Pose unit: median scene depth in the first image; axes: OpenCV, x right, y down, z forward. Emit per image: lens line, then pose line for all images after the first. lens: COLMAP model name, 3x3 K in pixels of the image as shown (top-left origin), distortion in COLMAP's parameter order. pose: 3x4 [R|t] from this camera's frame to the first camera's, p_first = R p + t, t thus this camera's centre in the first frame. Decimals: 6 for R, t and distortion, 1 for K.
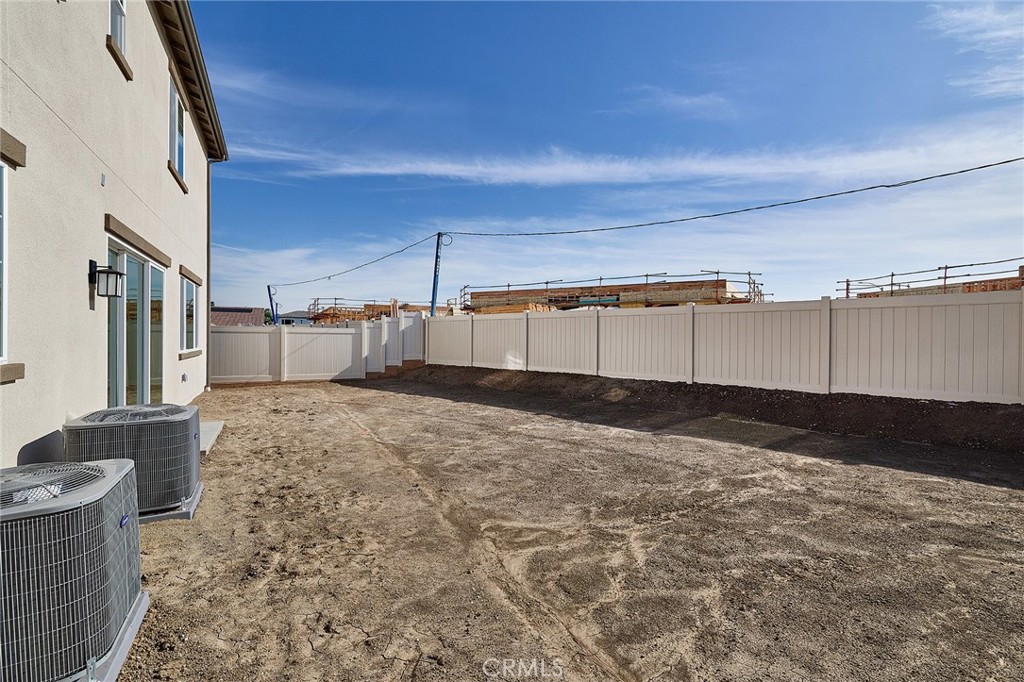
lens RADIAL K [[463.4, 0, 512.0], [0, 463.4, 341.0], [0, 0, 1]] dist [0.000275, 0.000542]
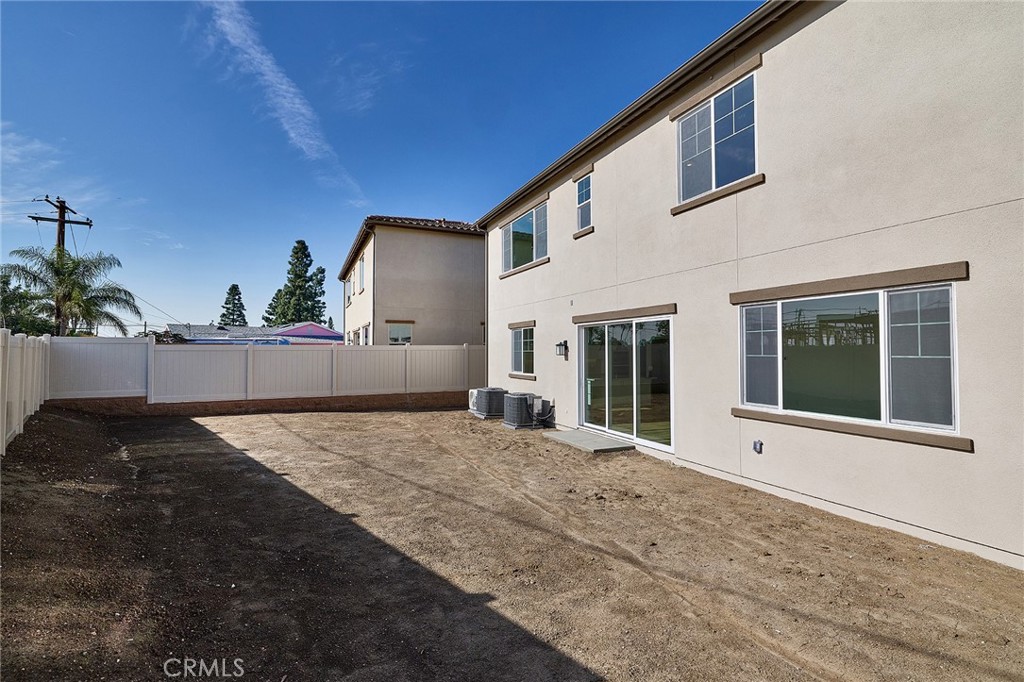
lens RADIAL K [[443.1, 0, 498.7], [0, 443.1, 341.9], [0, 0, 1]] dist [0.000751, -0.004057]
pose [[-0.997893, -0.011205, 0.063905, -0.674316], [-0.012248, 0.999798, -0.015952, -0.118885], [-0.063713, -0.016701, -0.997828, 3.204441]]
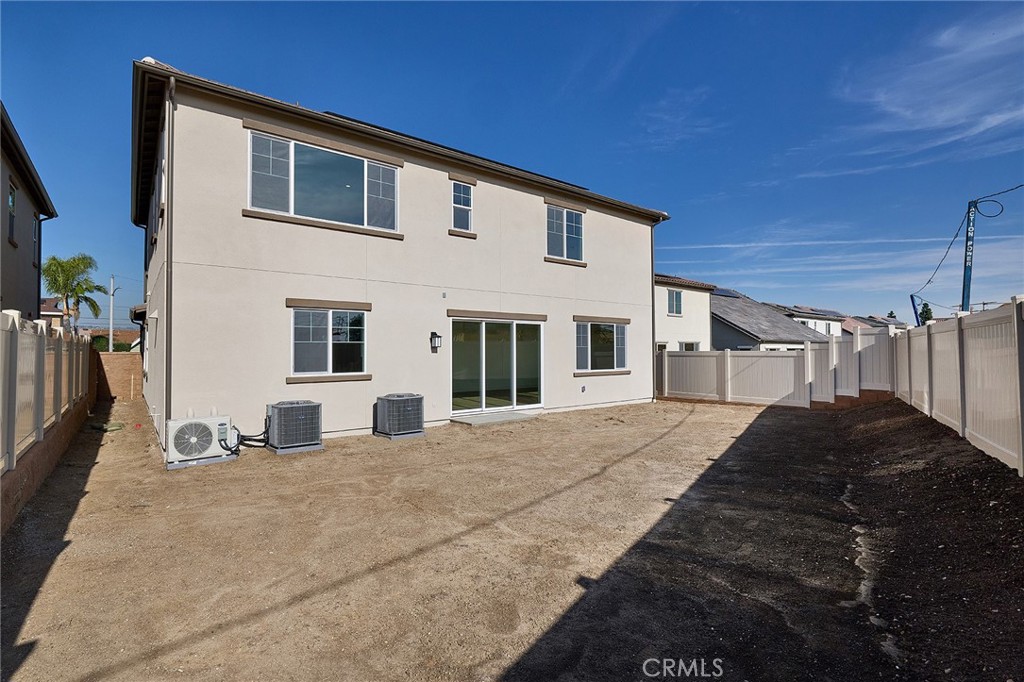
lens RADIAL K [[492.1, 0, 511.5], [0, 492.1, 339.1], [0, 0, 1]] dist [-0.000712, -0.000071]
pose [[0.188696, -0.034574, -0.981427, 1.558884], [-0.000614, 0.999376, -0.035324, -0.047415], [0.982035, 0.007268, 0.188557, 0.876092]]
